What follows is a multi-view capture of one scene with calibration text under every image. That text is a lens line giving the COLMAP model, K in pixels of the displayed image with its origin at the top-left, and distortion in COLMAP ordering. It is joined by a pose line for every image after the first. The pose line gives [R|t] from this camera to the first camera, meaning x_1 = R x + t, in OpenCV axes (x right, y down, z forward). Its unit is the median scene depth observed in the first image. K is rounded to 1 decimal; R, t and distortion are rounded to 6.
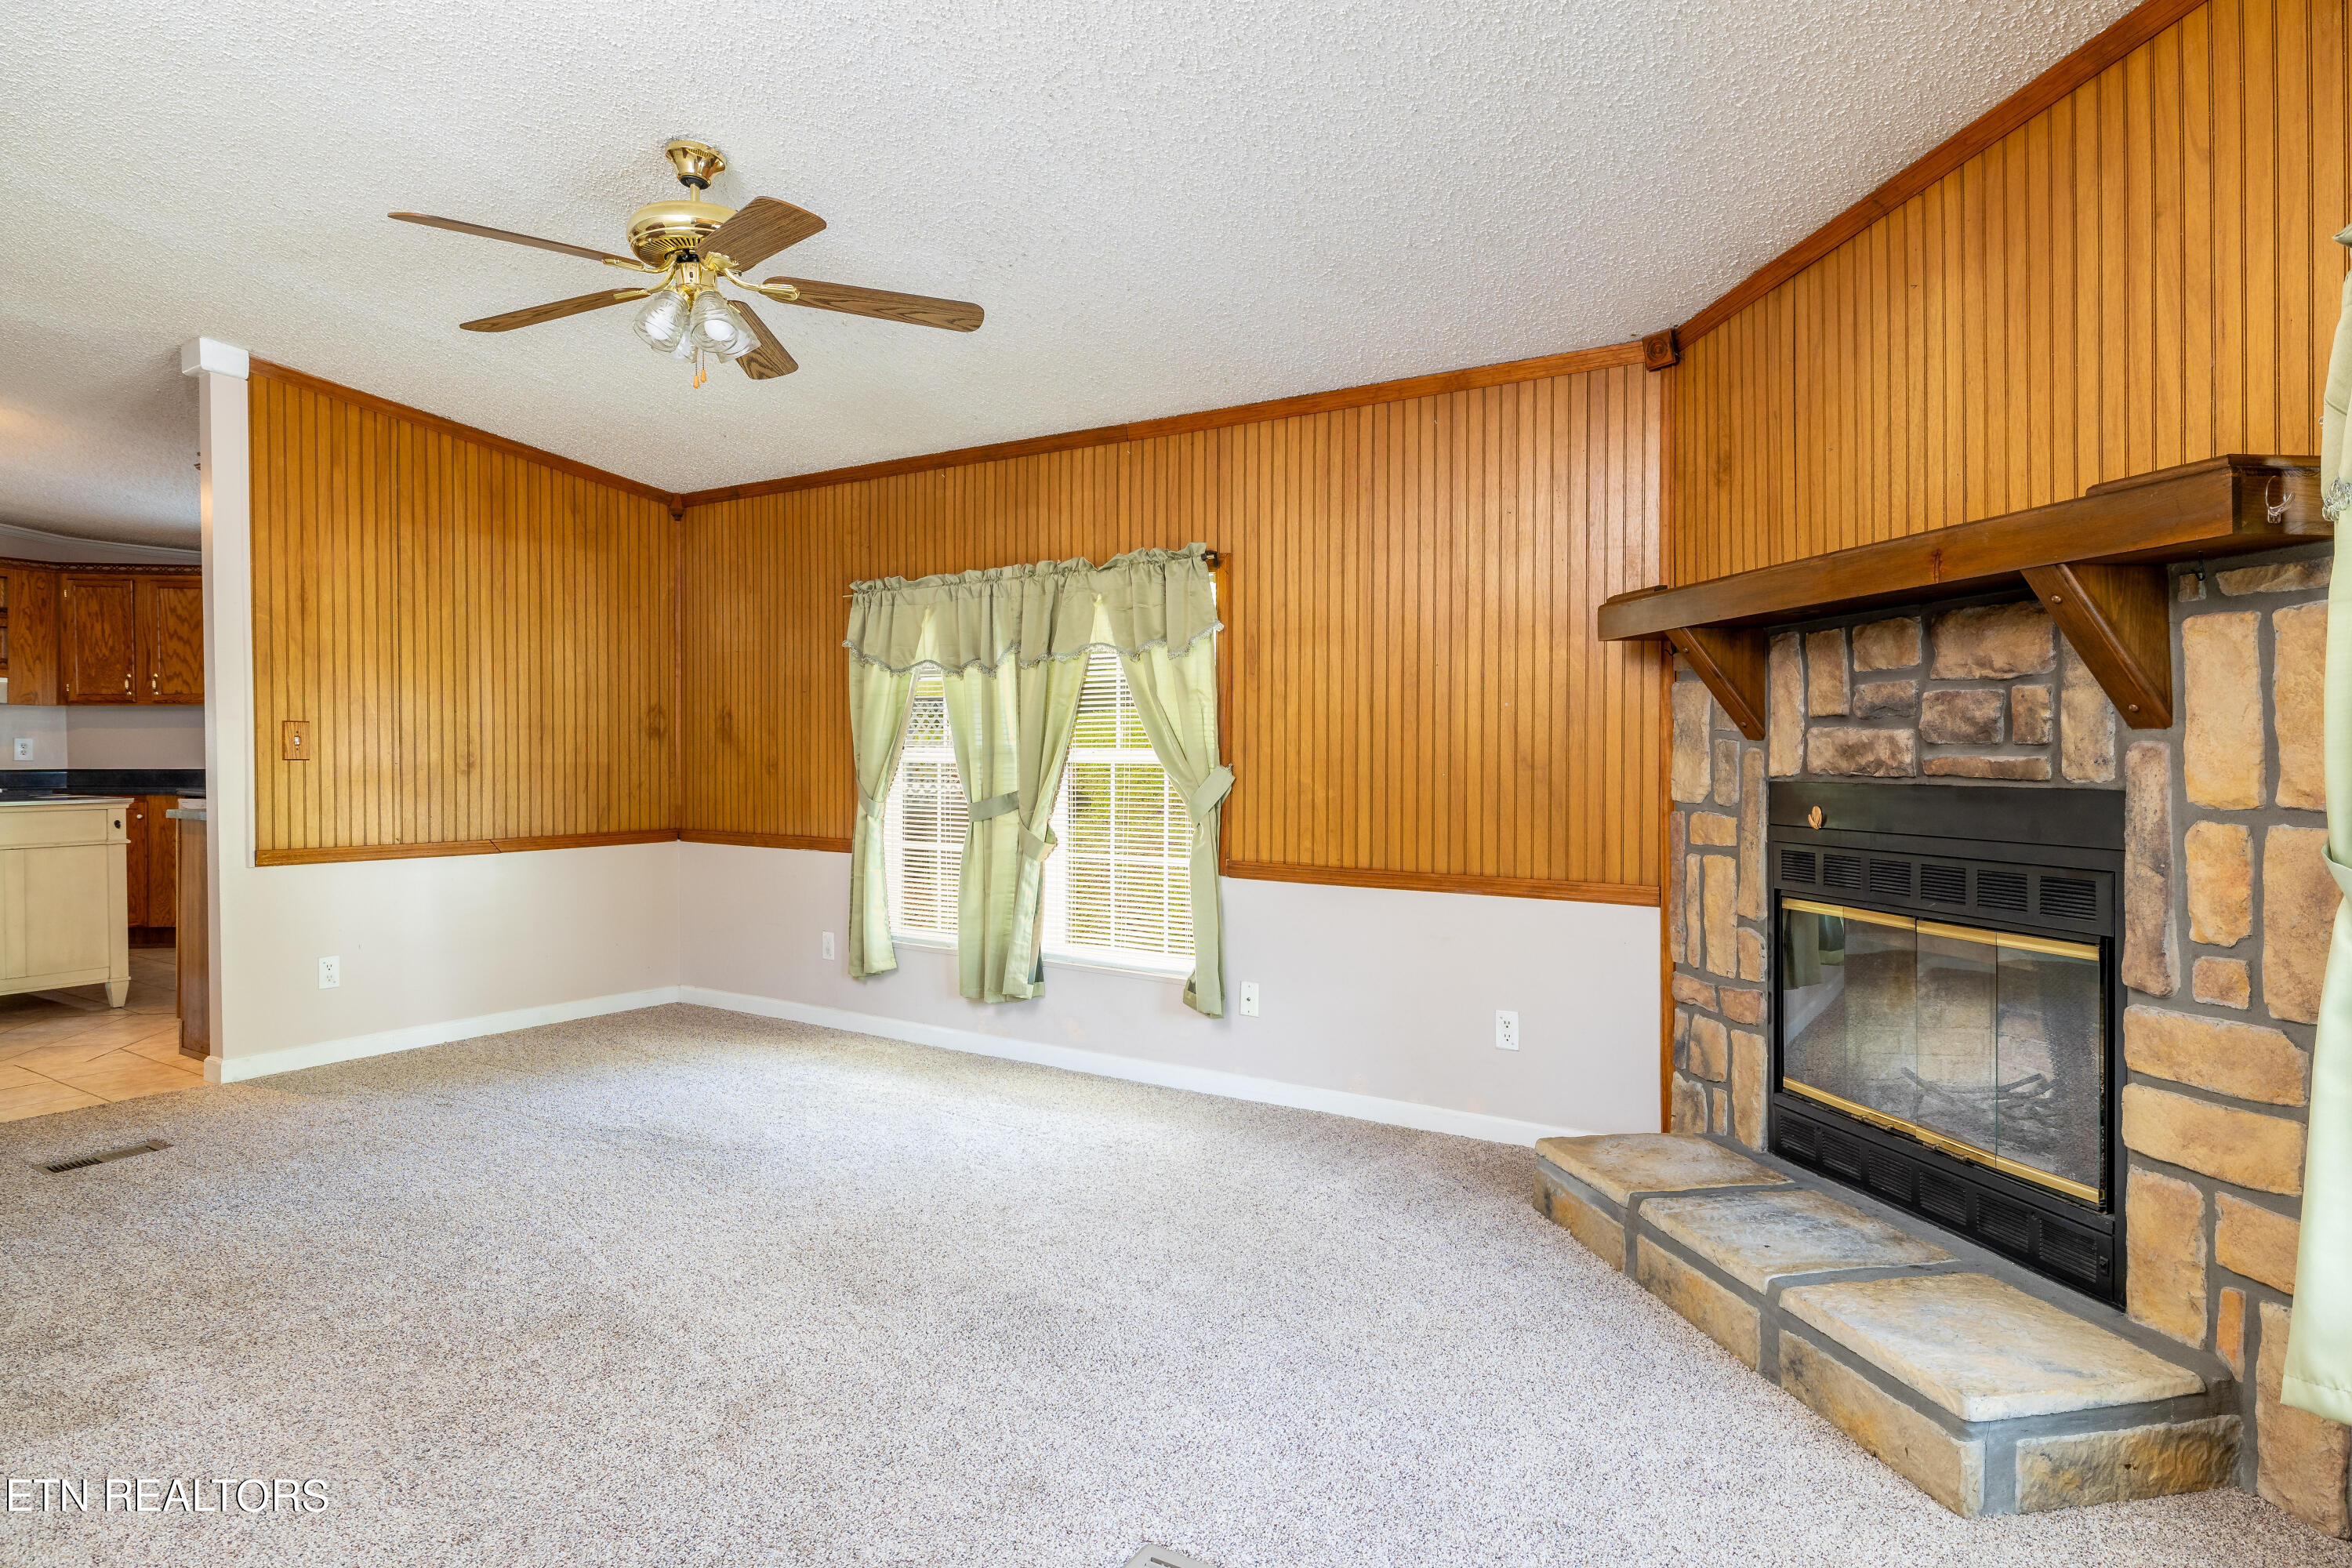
lens RADIAL K [[1297.6, 0, 1154.8], [0, 1297.6, 768.5], [0, 0, 1]] dist [-0.010241, 0.000728]
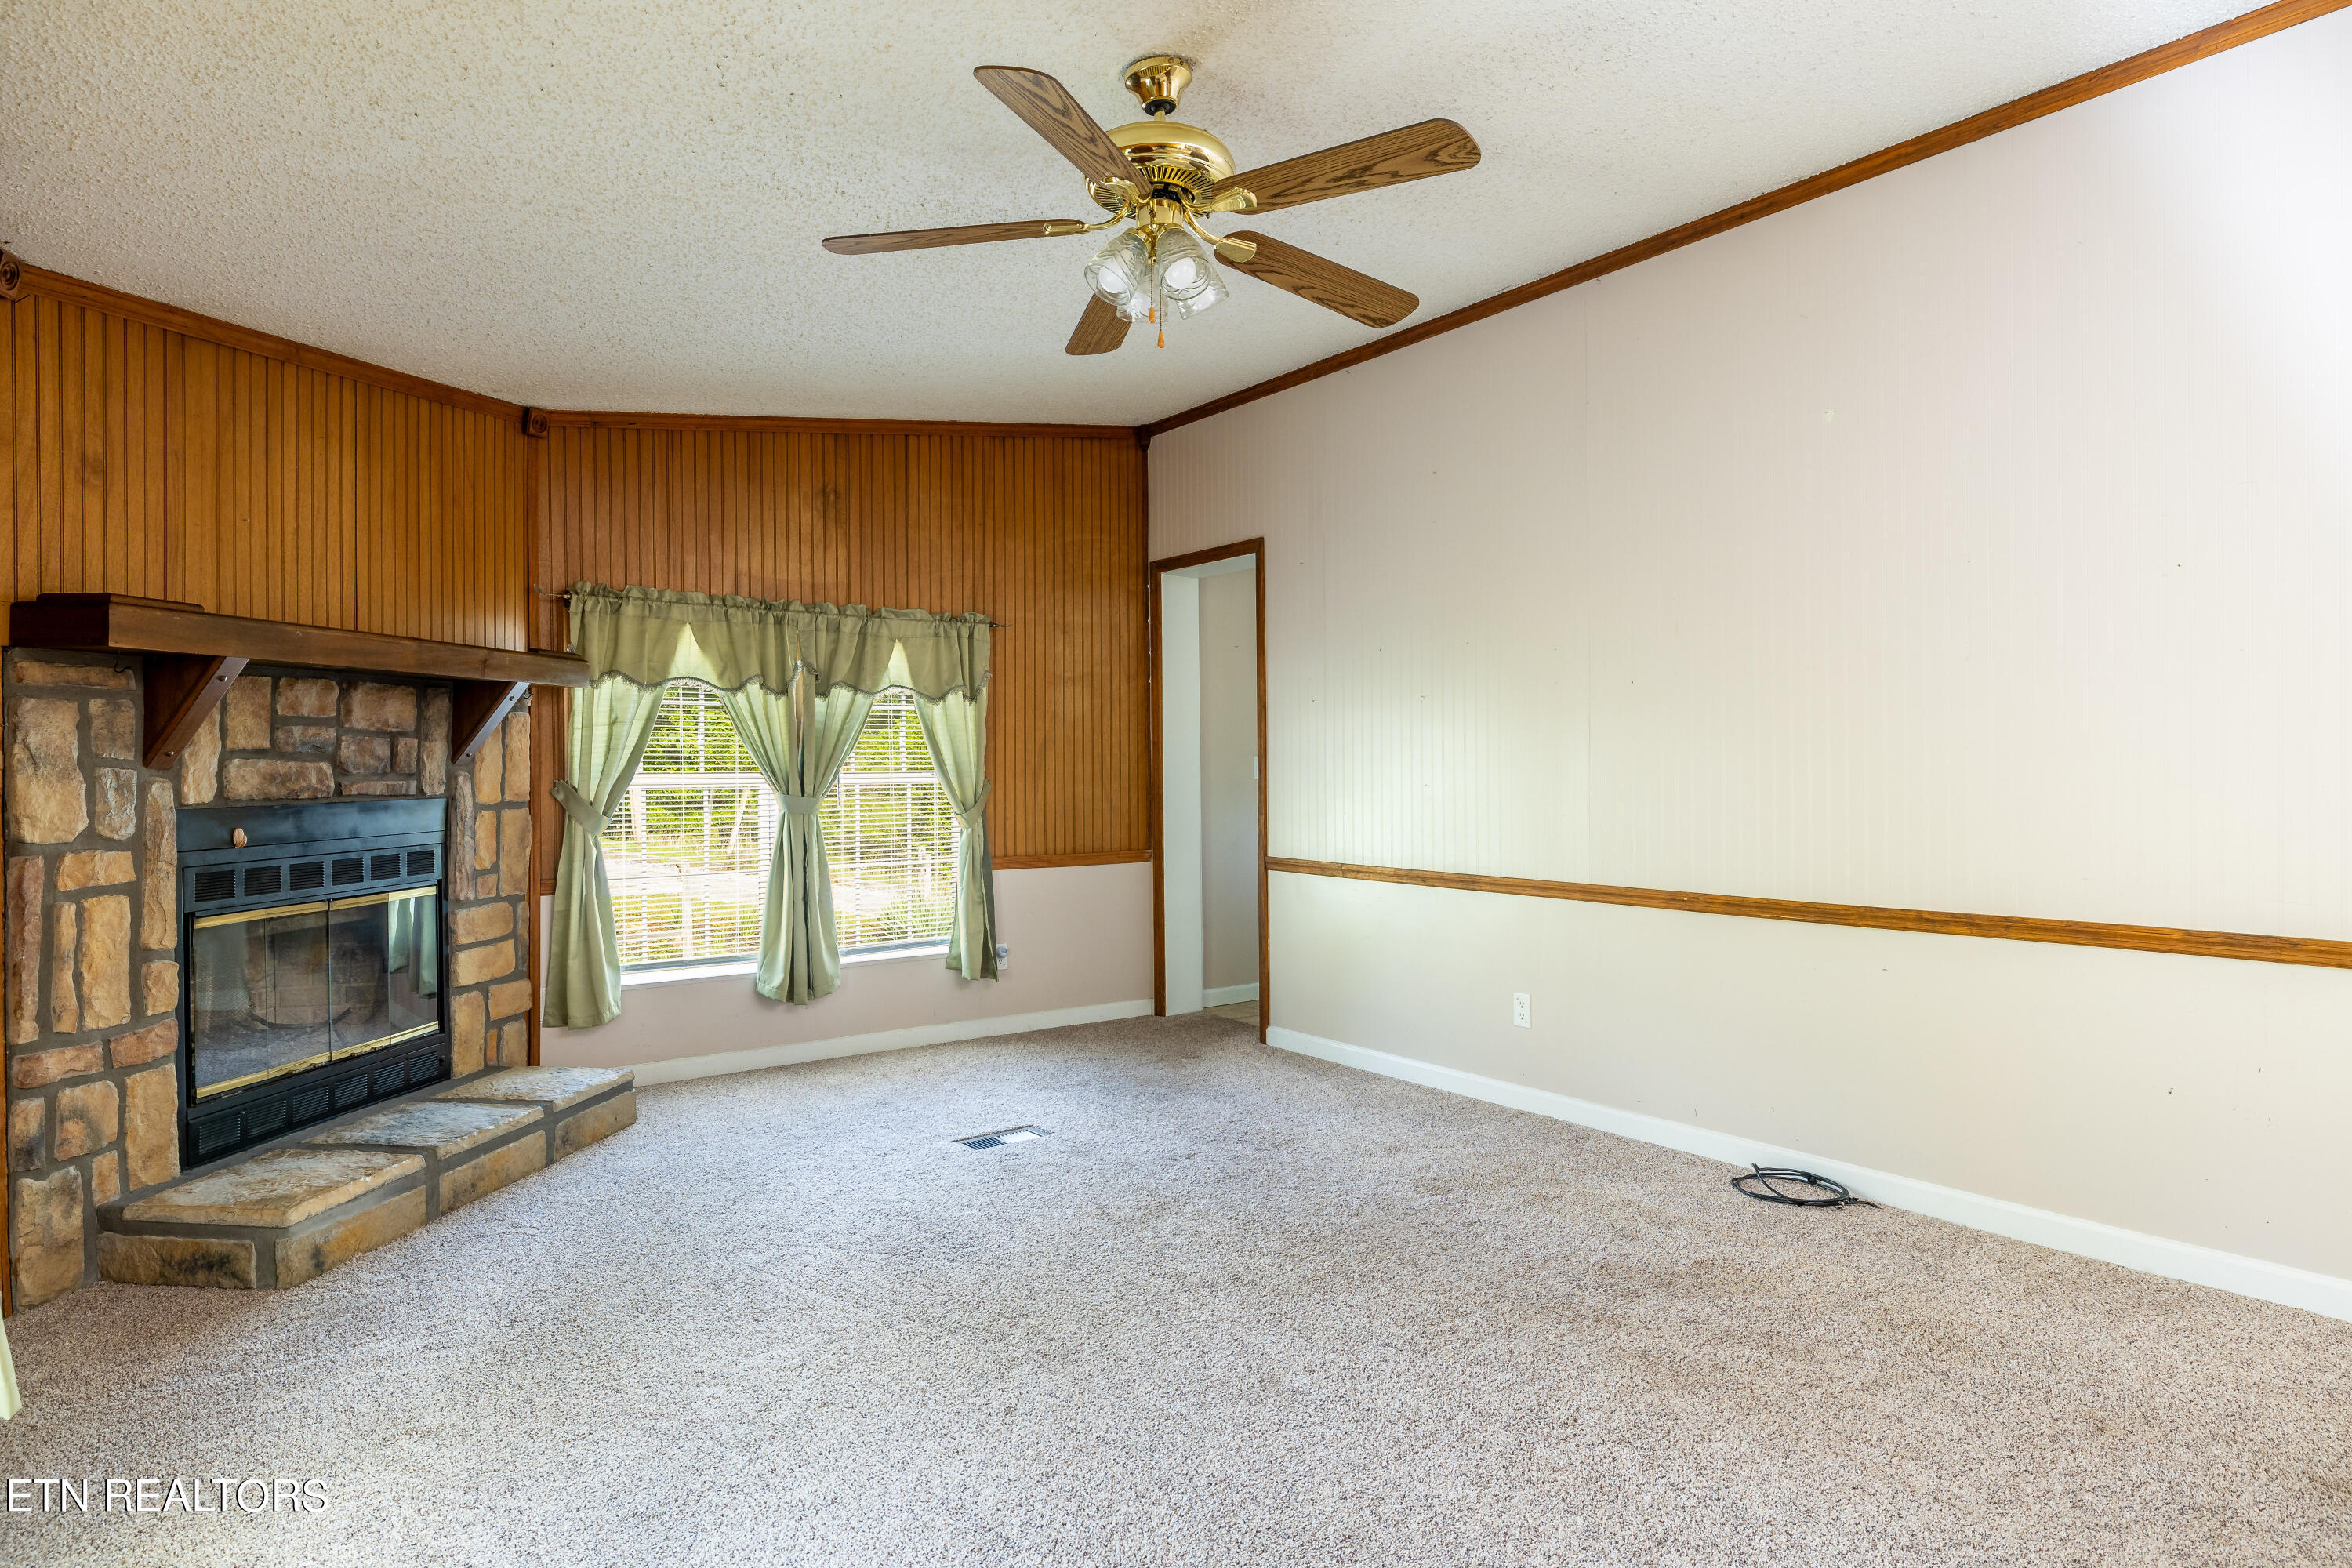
lens RADIAL K [[1297.6, 0, 1167.7], [0, 1297.6, 775.9], [0, 0, 1]] dist [-0.010241, 0.000728]
pose [[-0.935528, 0.006967, 0.353185, -0.677581], [0.014853, 0.999697, 0.019623, -0.027862], [-0.352941, 0.023604, -0.935348, 1.836103]]
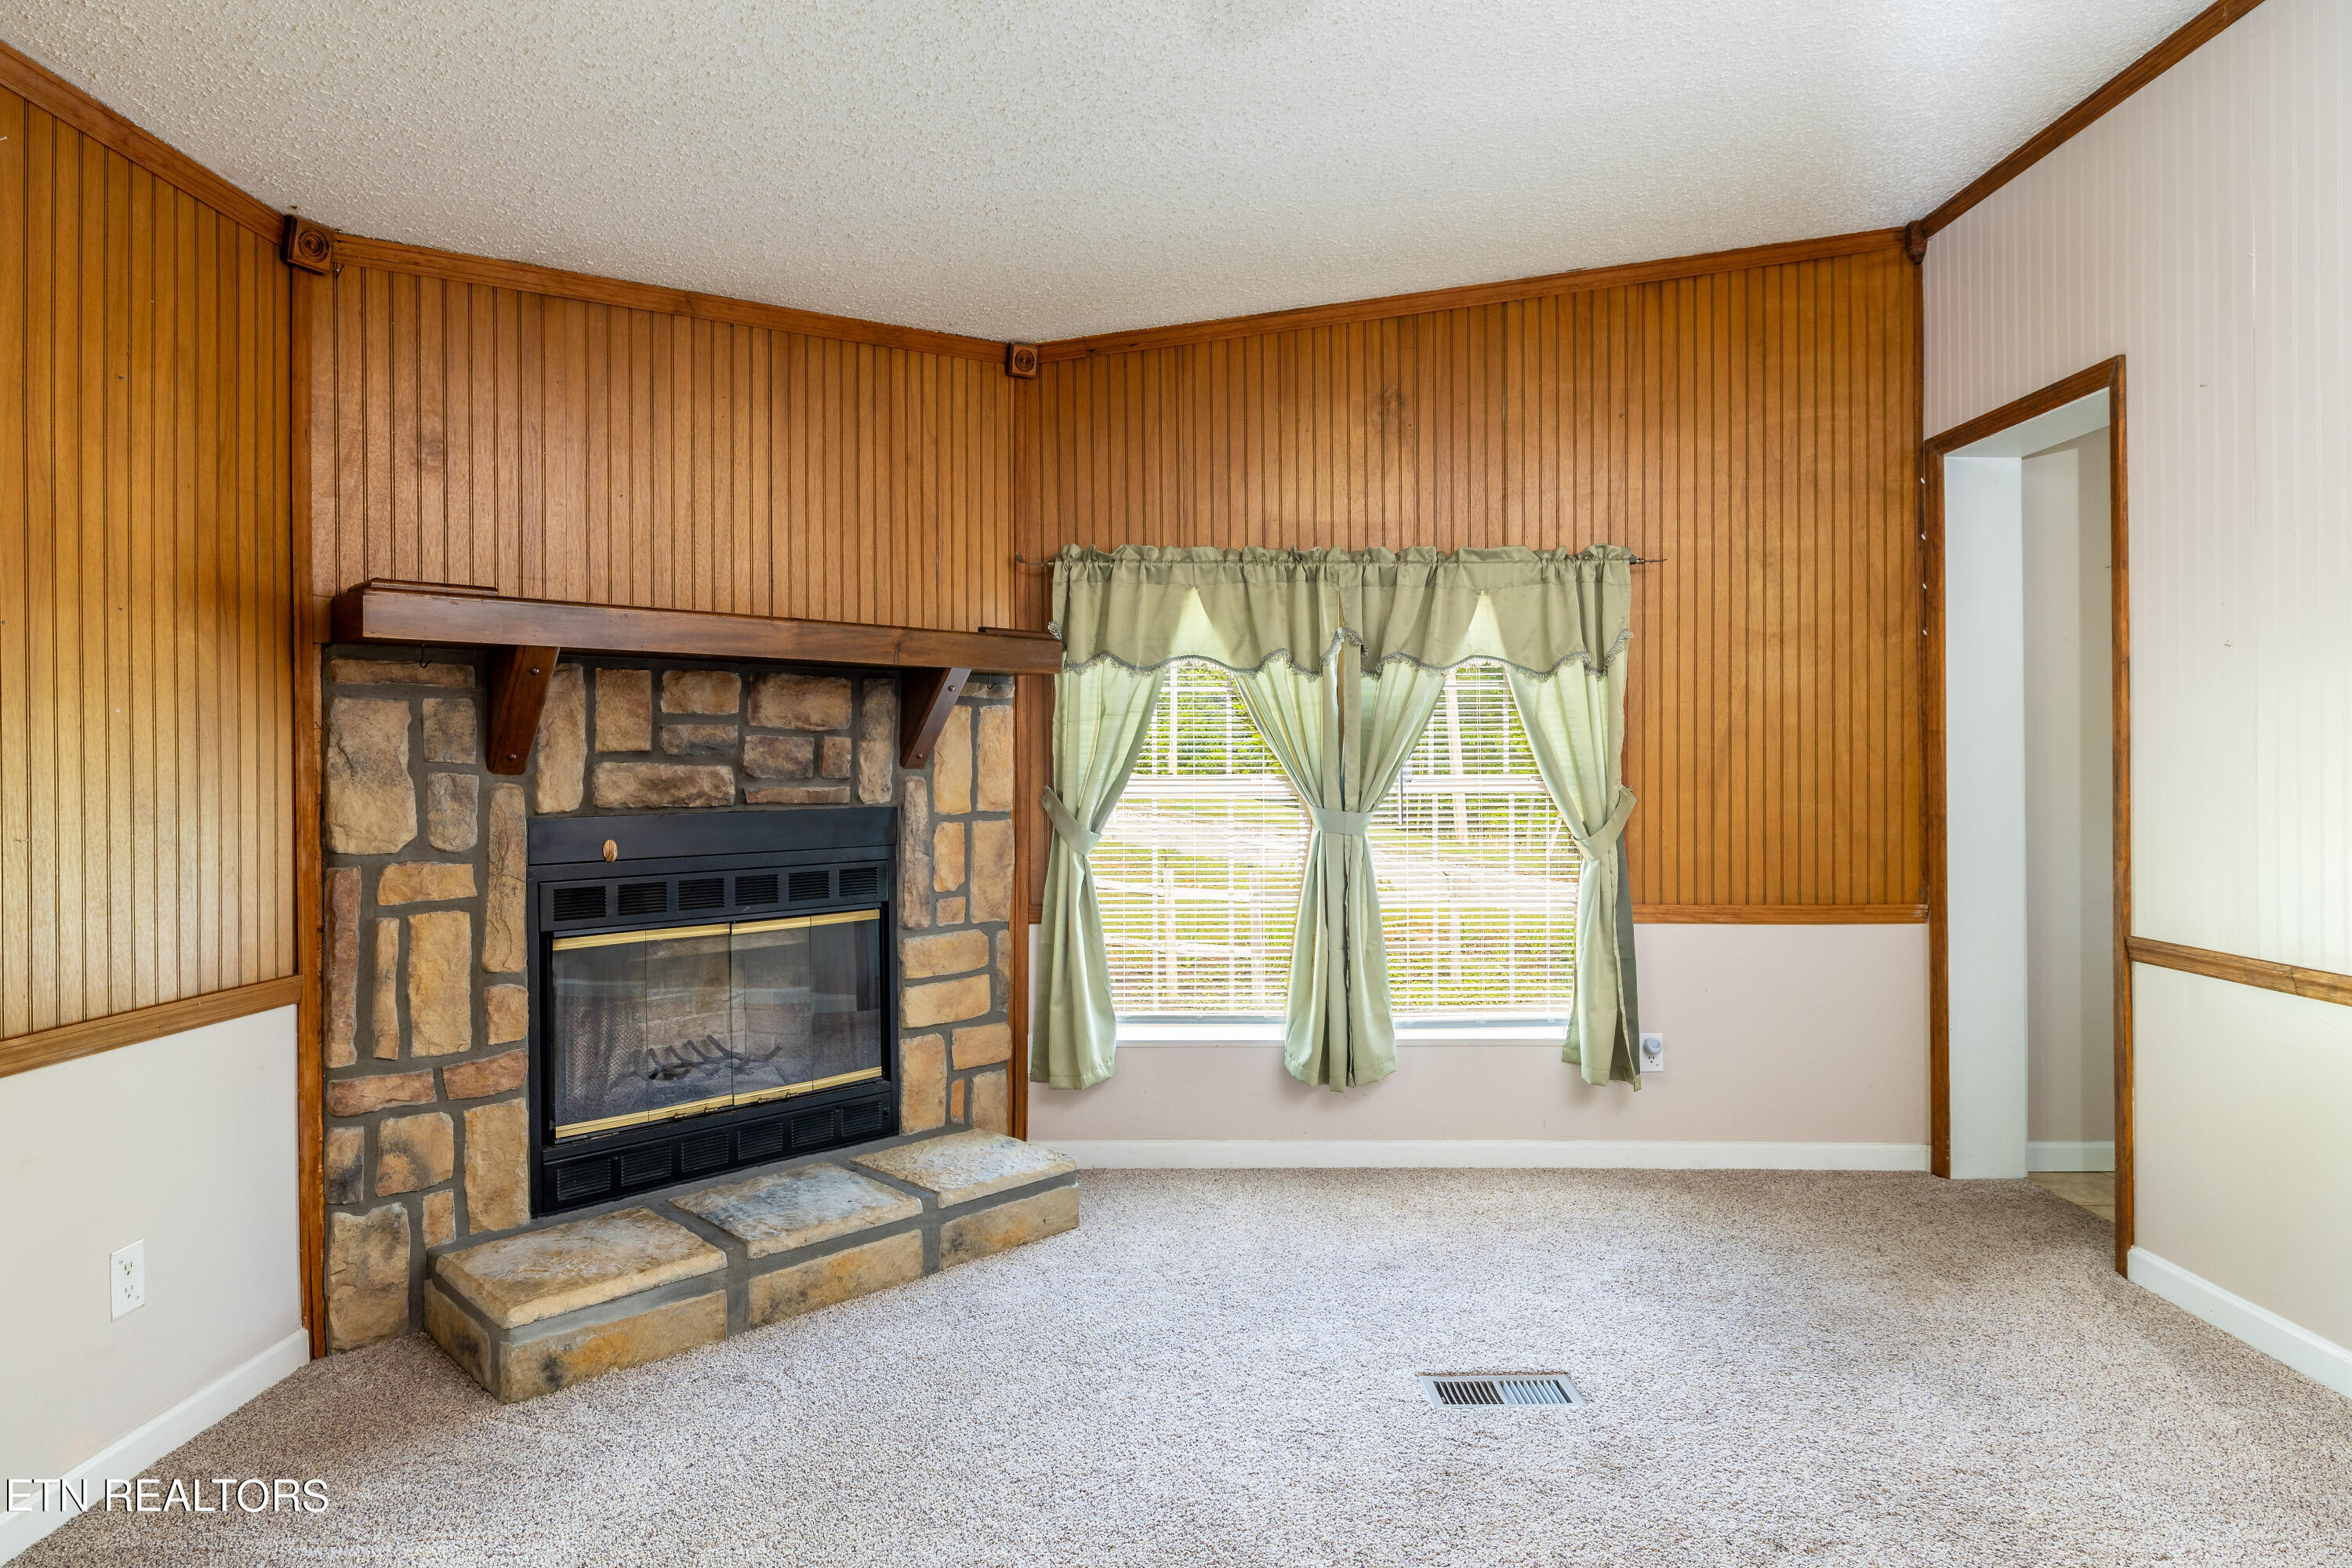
lens RADIAL K [[1297.6, 0, 1172.1], [0, 1297.6, 778.1], [0, 0, 1]] dist [-0.010241, 0.000728]
pose [[-0.530596, 0.002290, 0.847622, -0.609995], [0.019577, 0.999763, 0.009554, -0.021229], [-0.847399, 0.021663, -0.530515, 1.206848]]
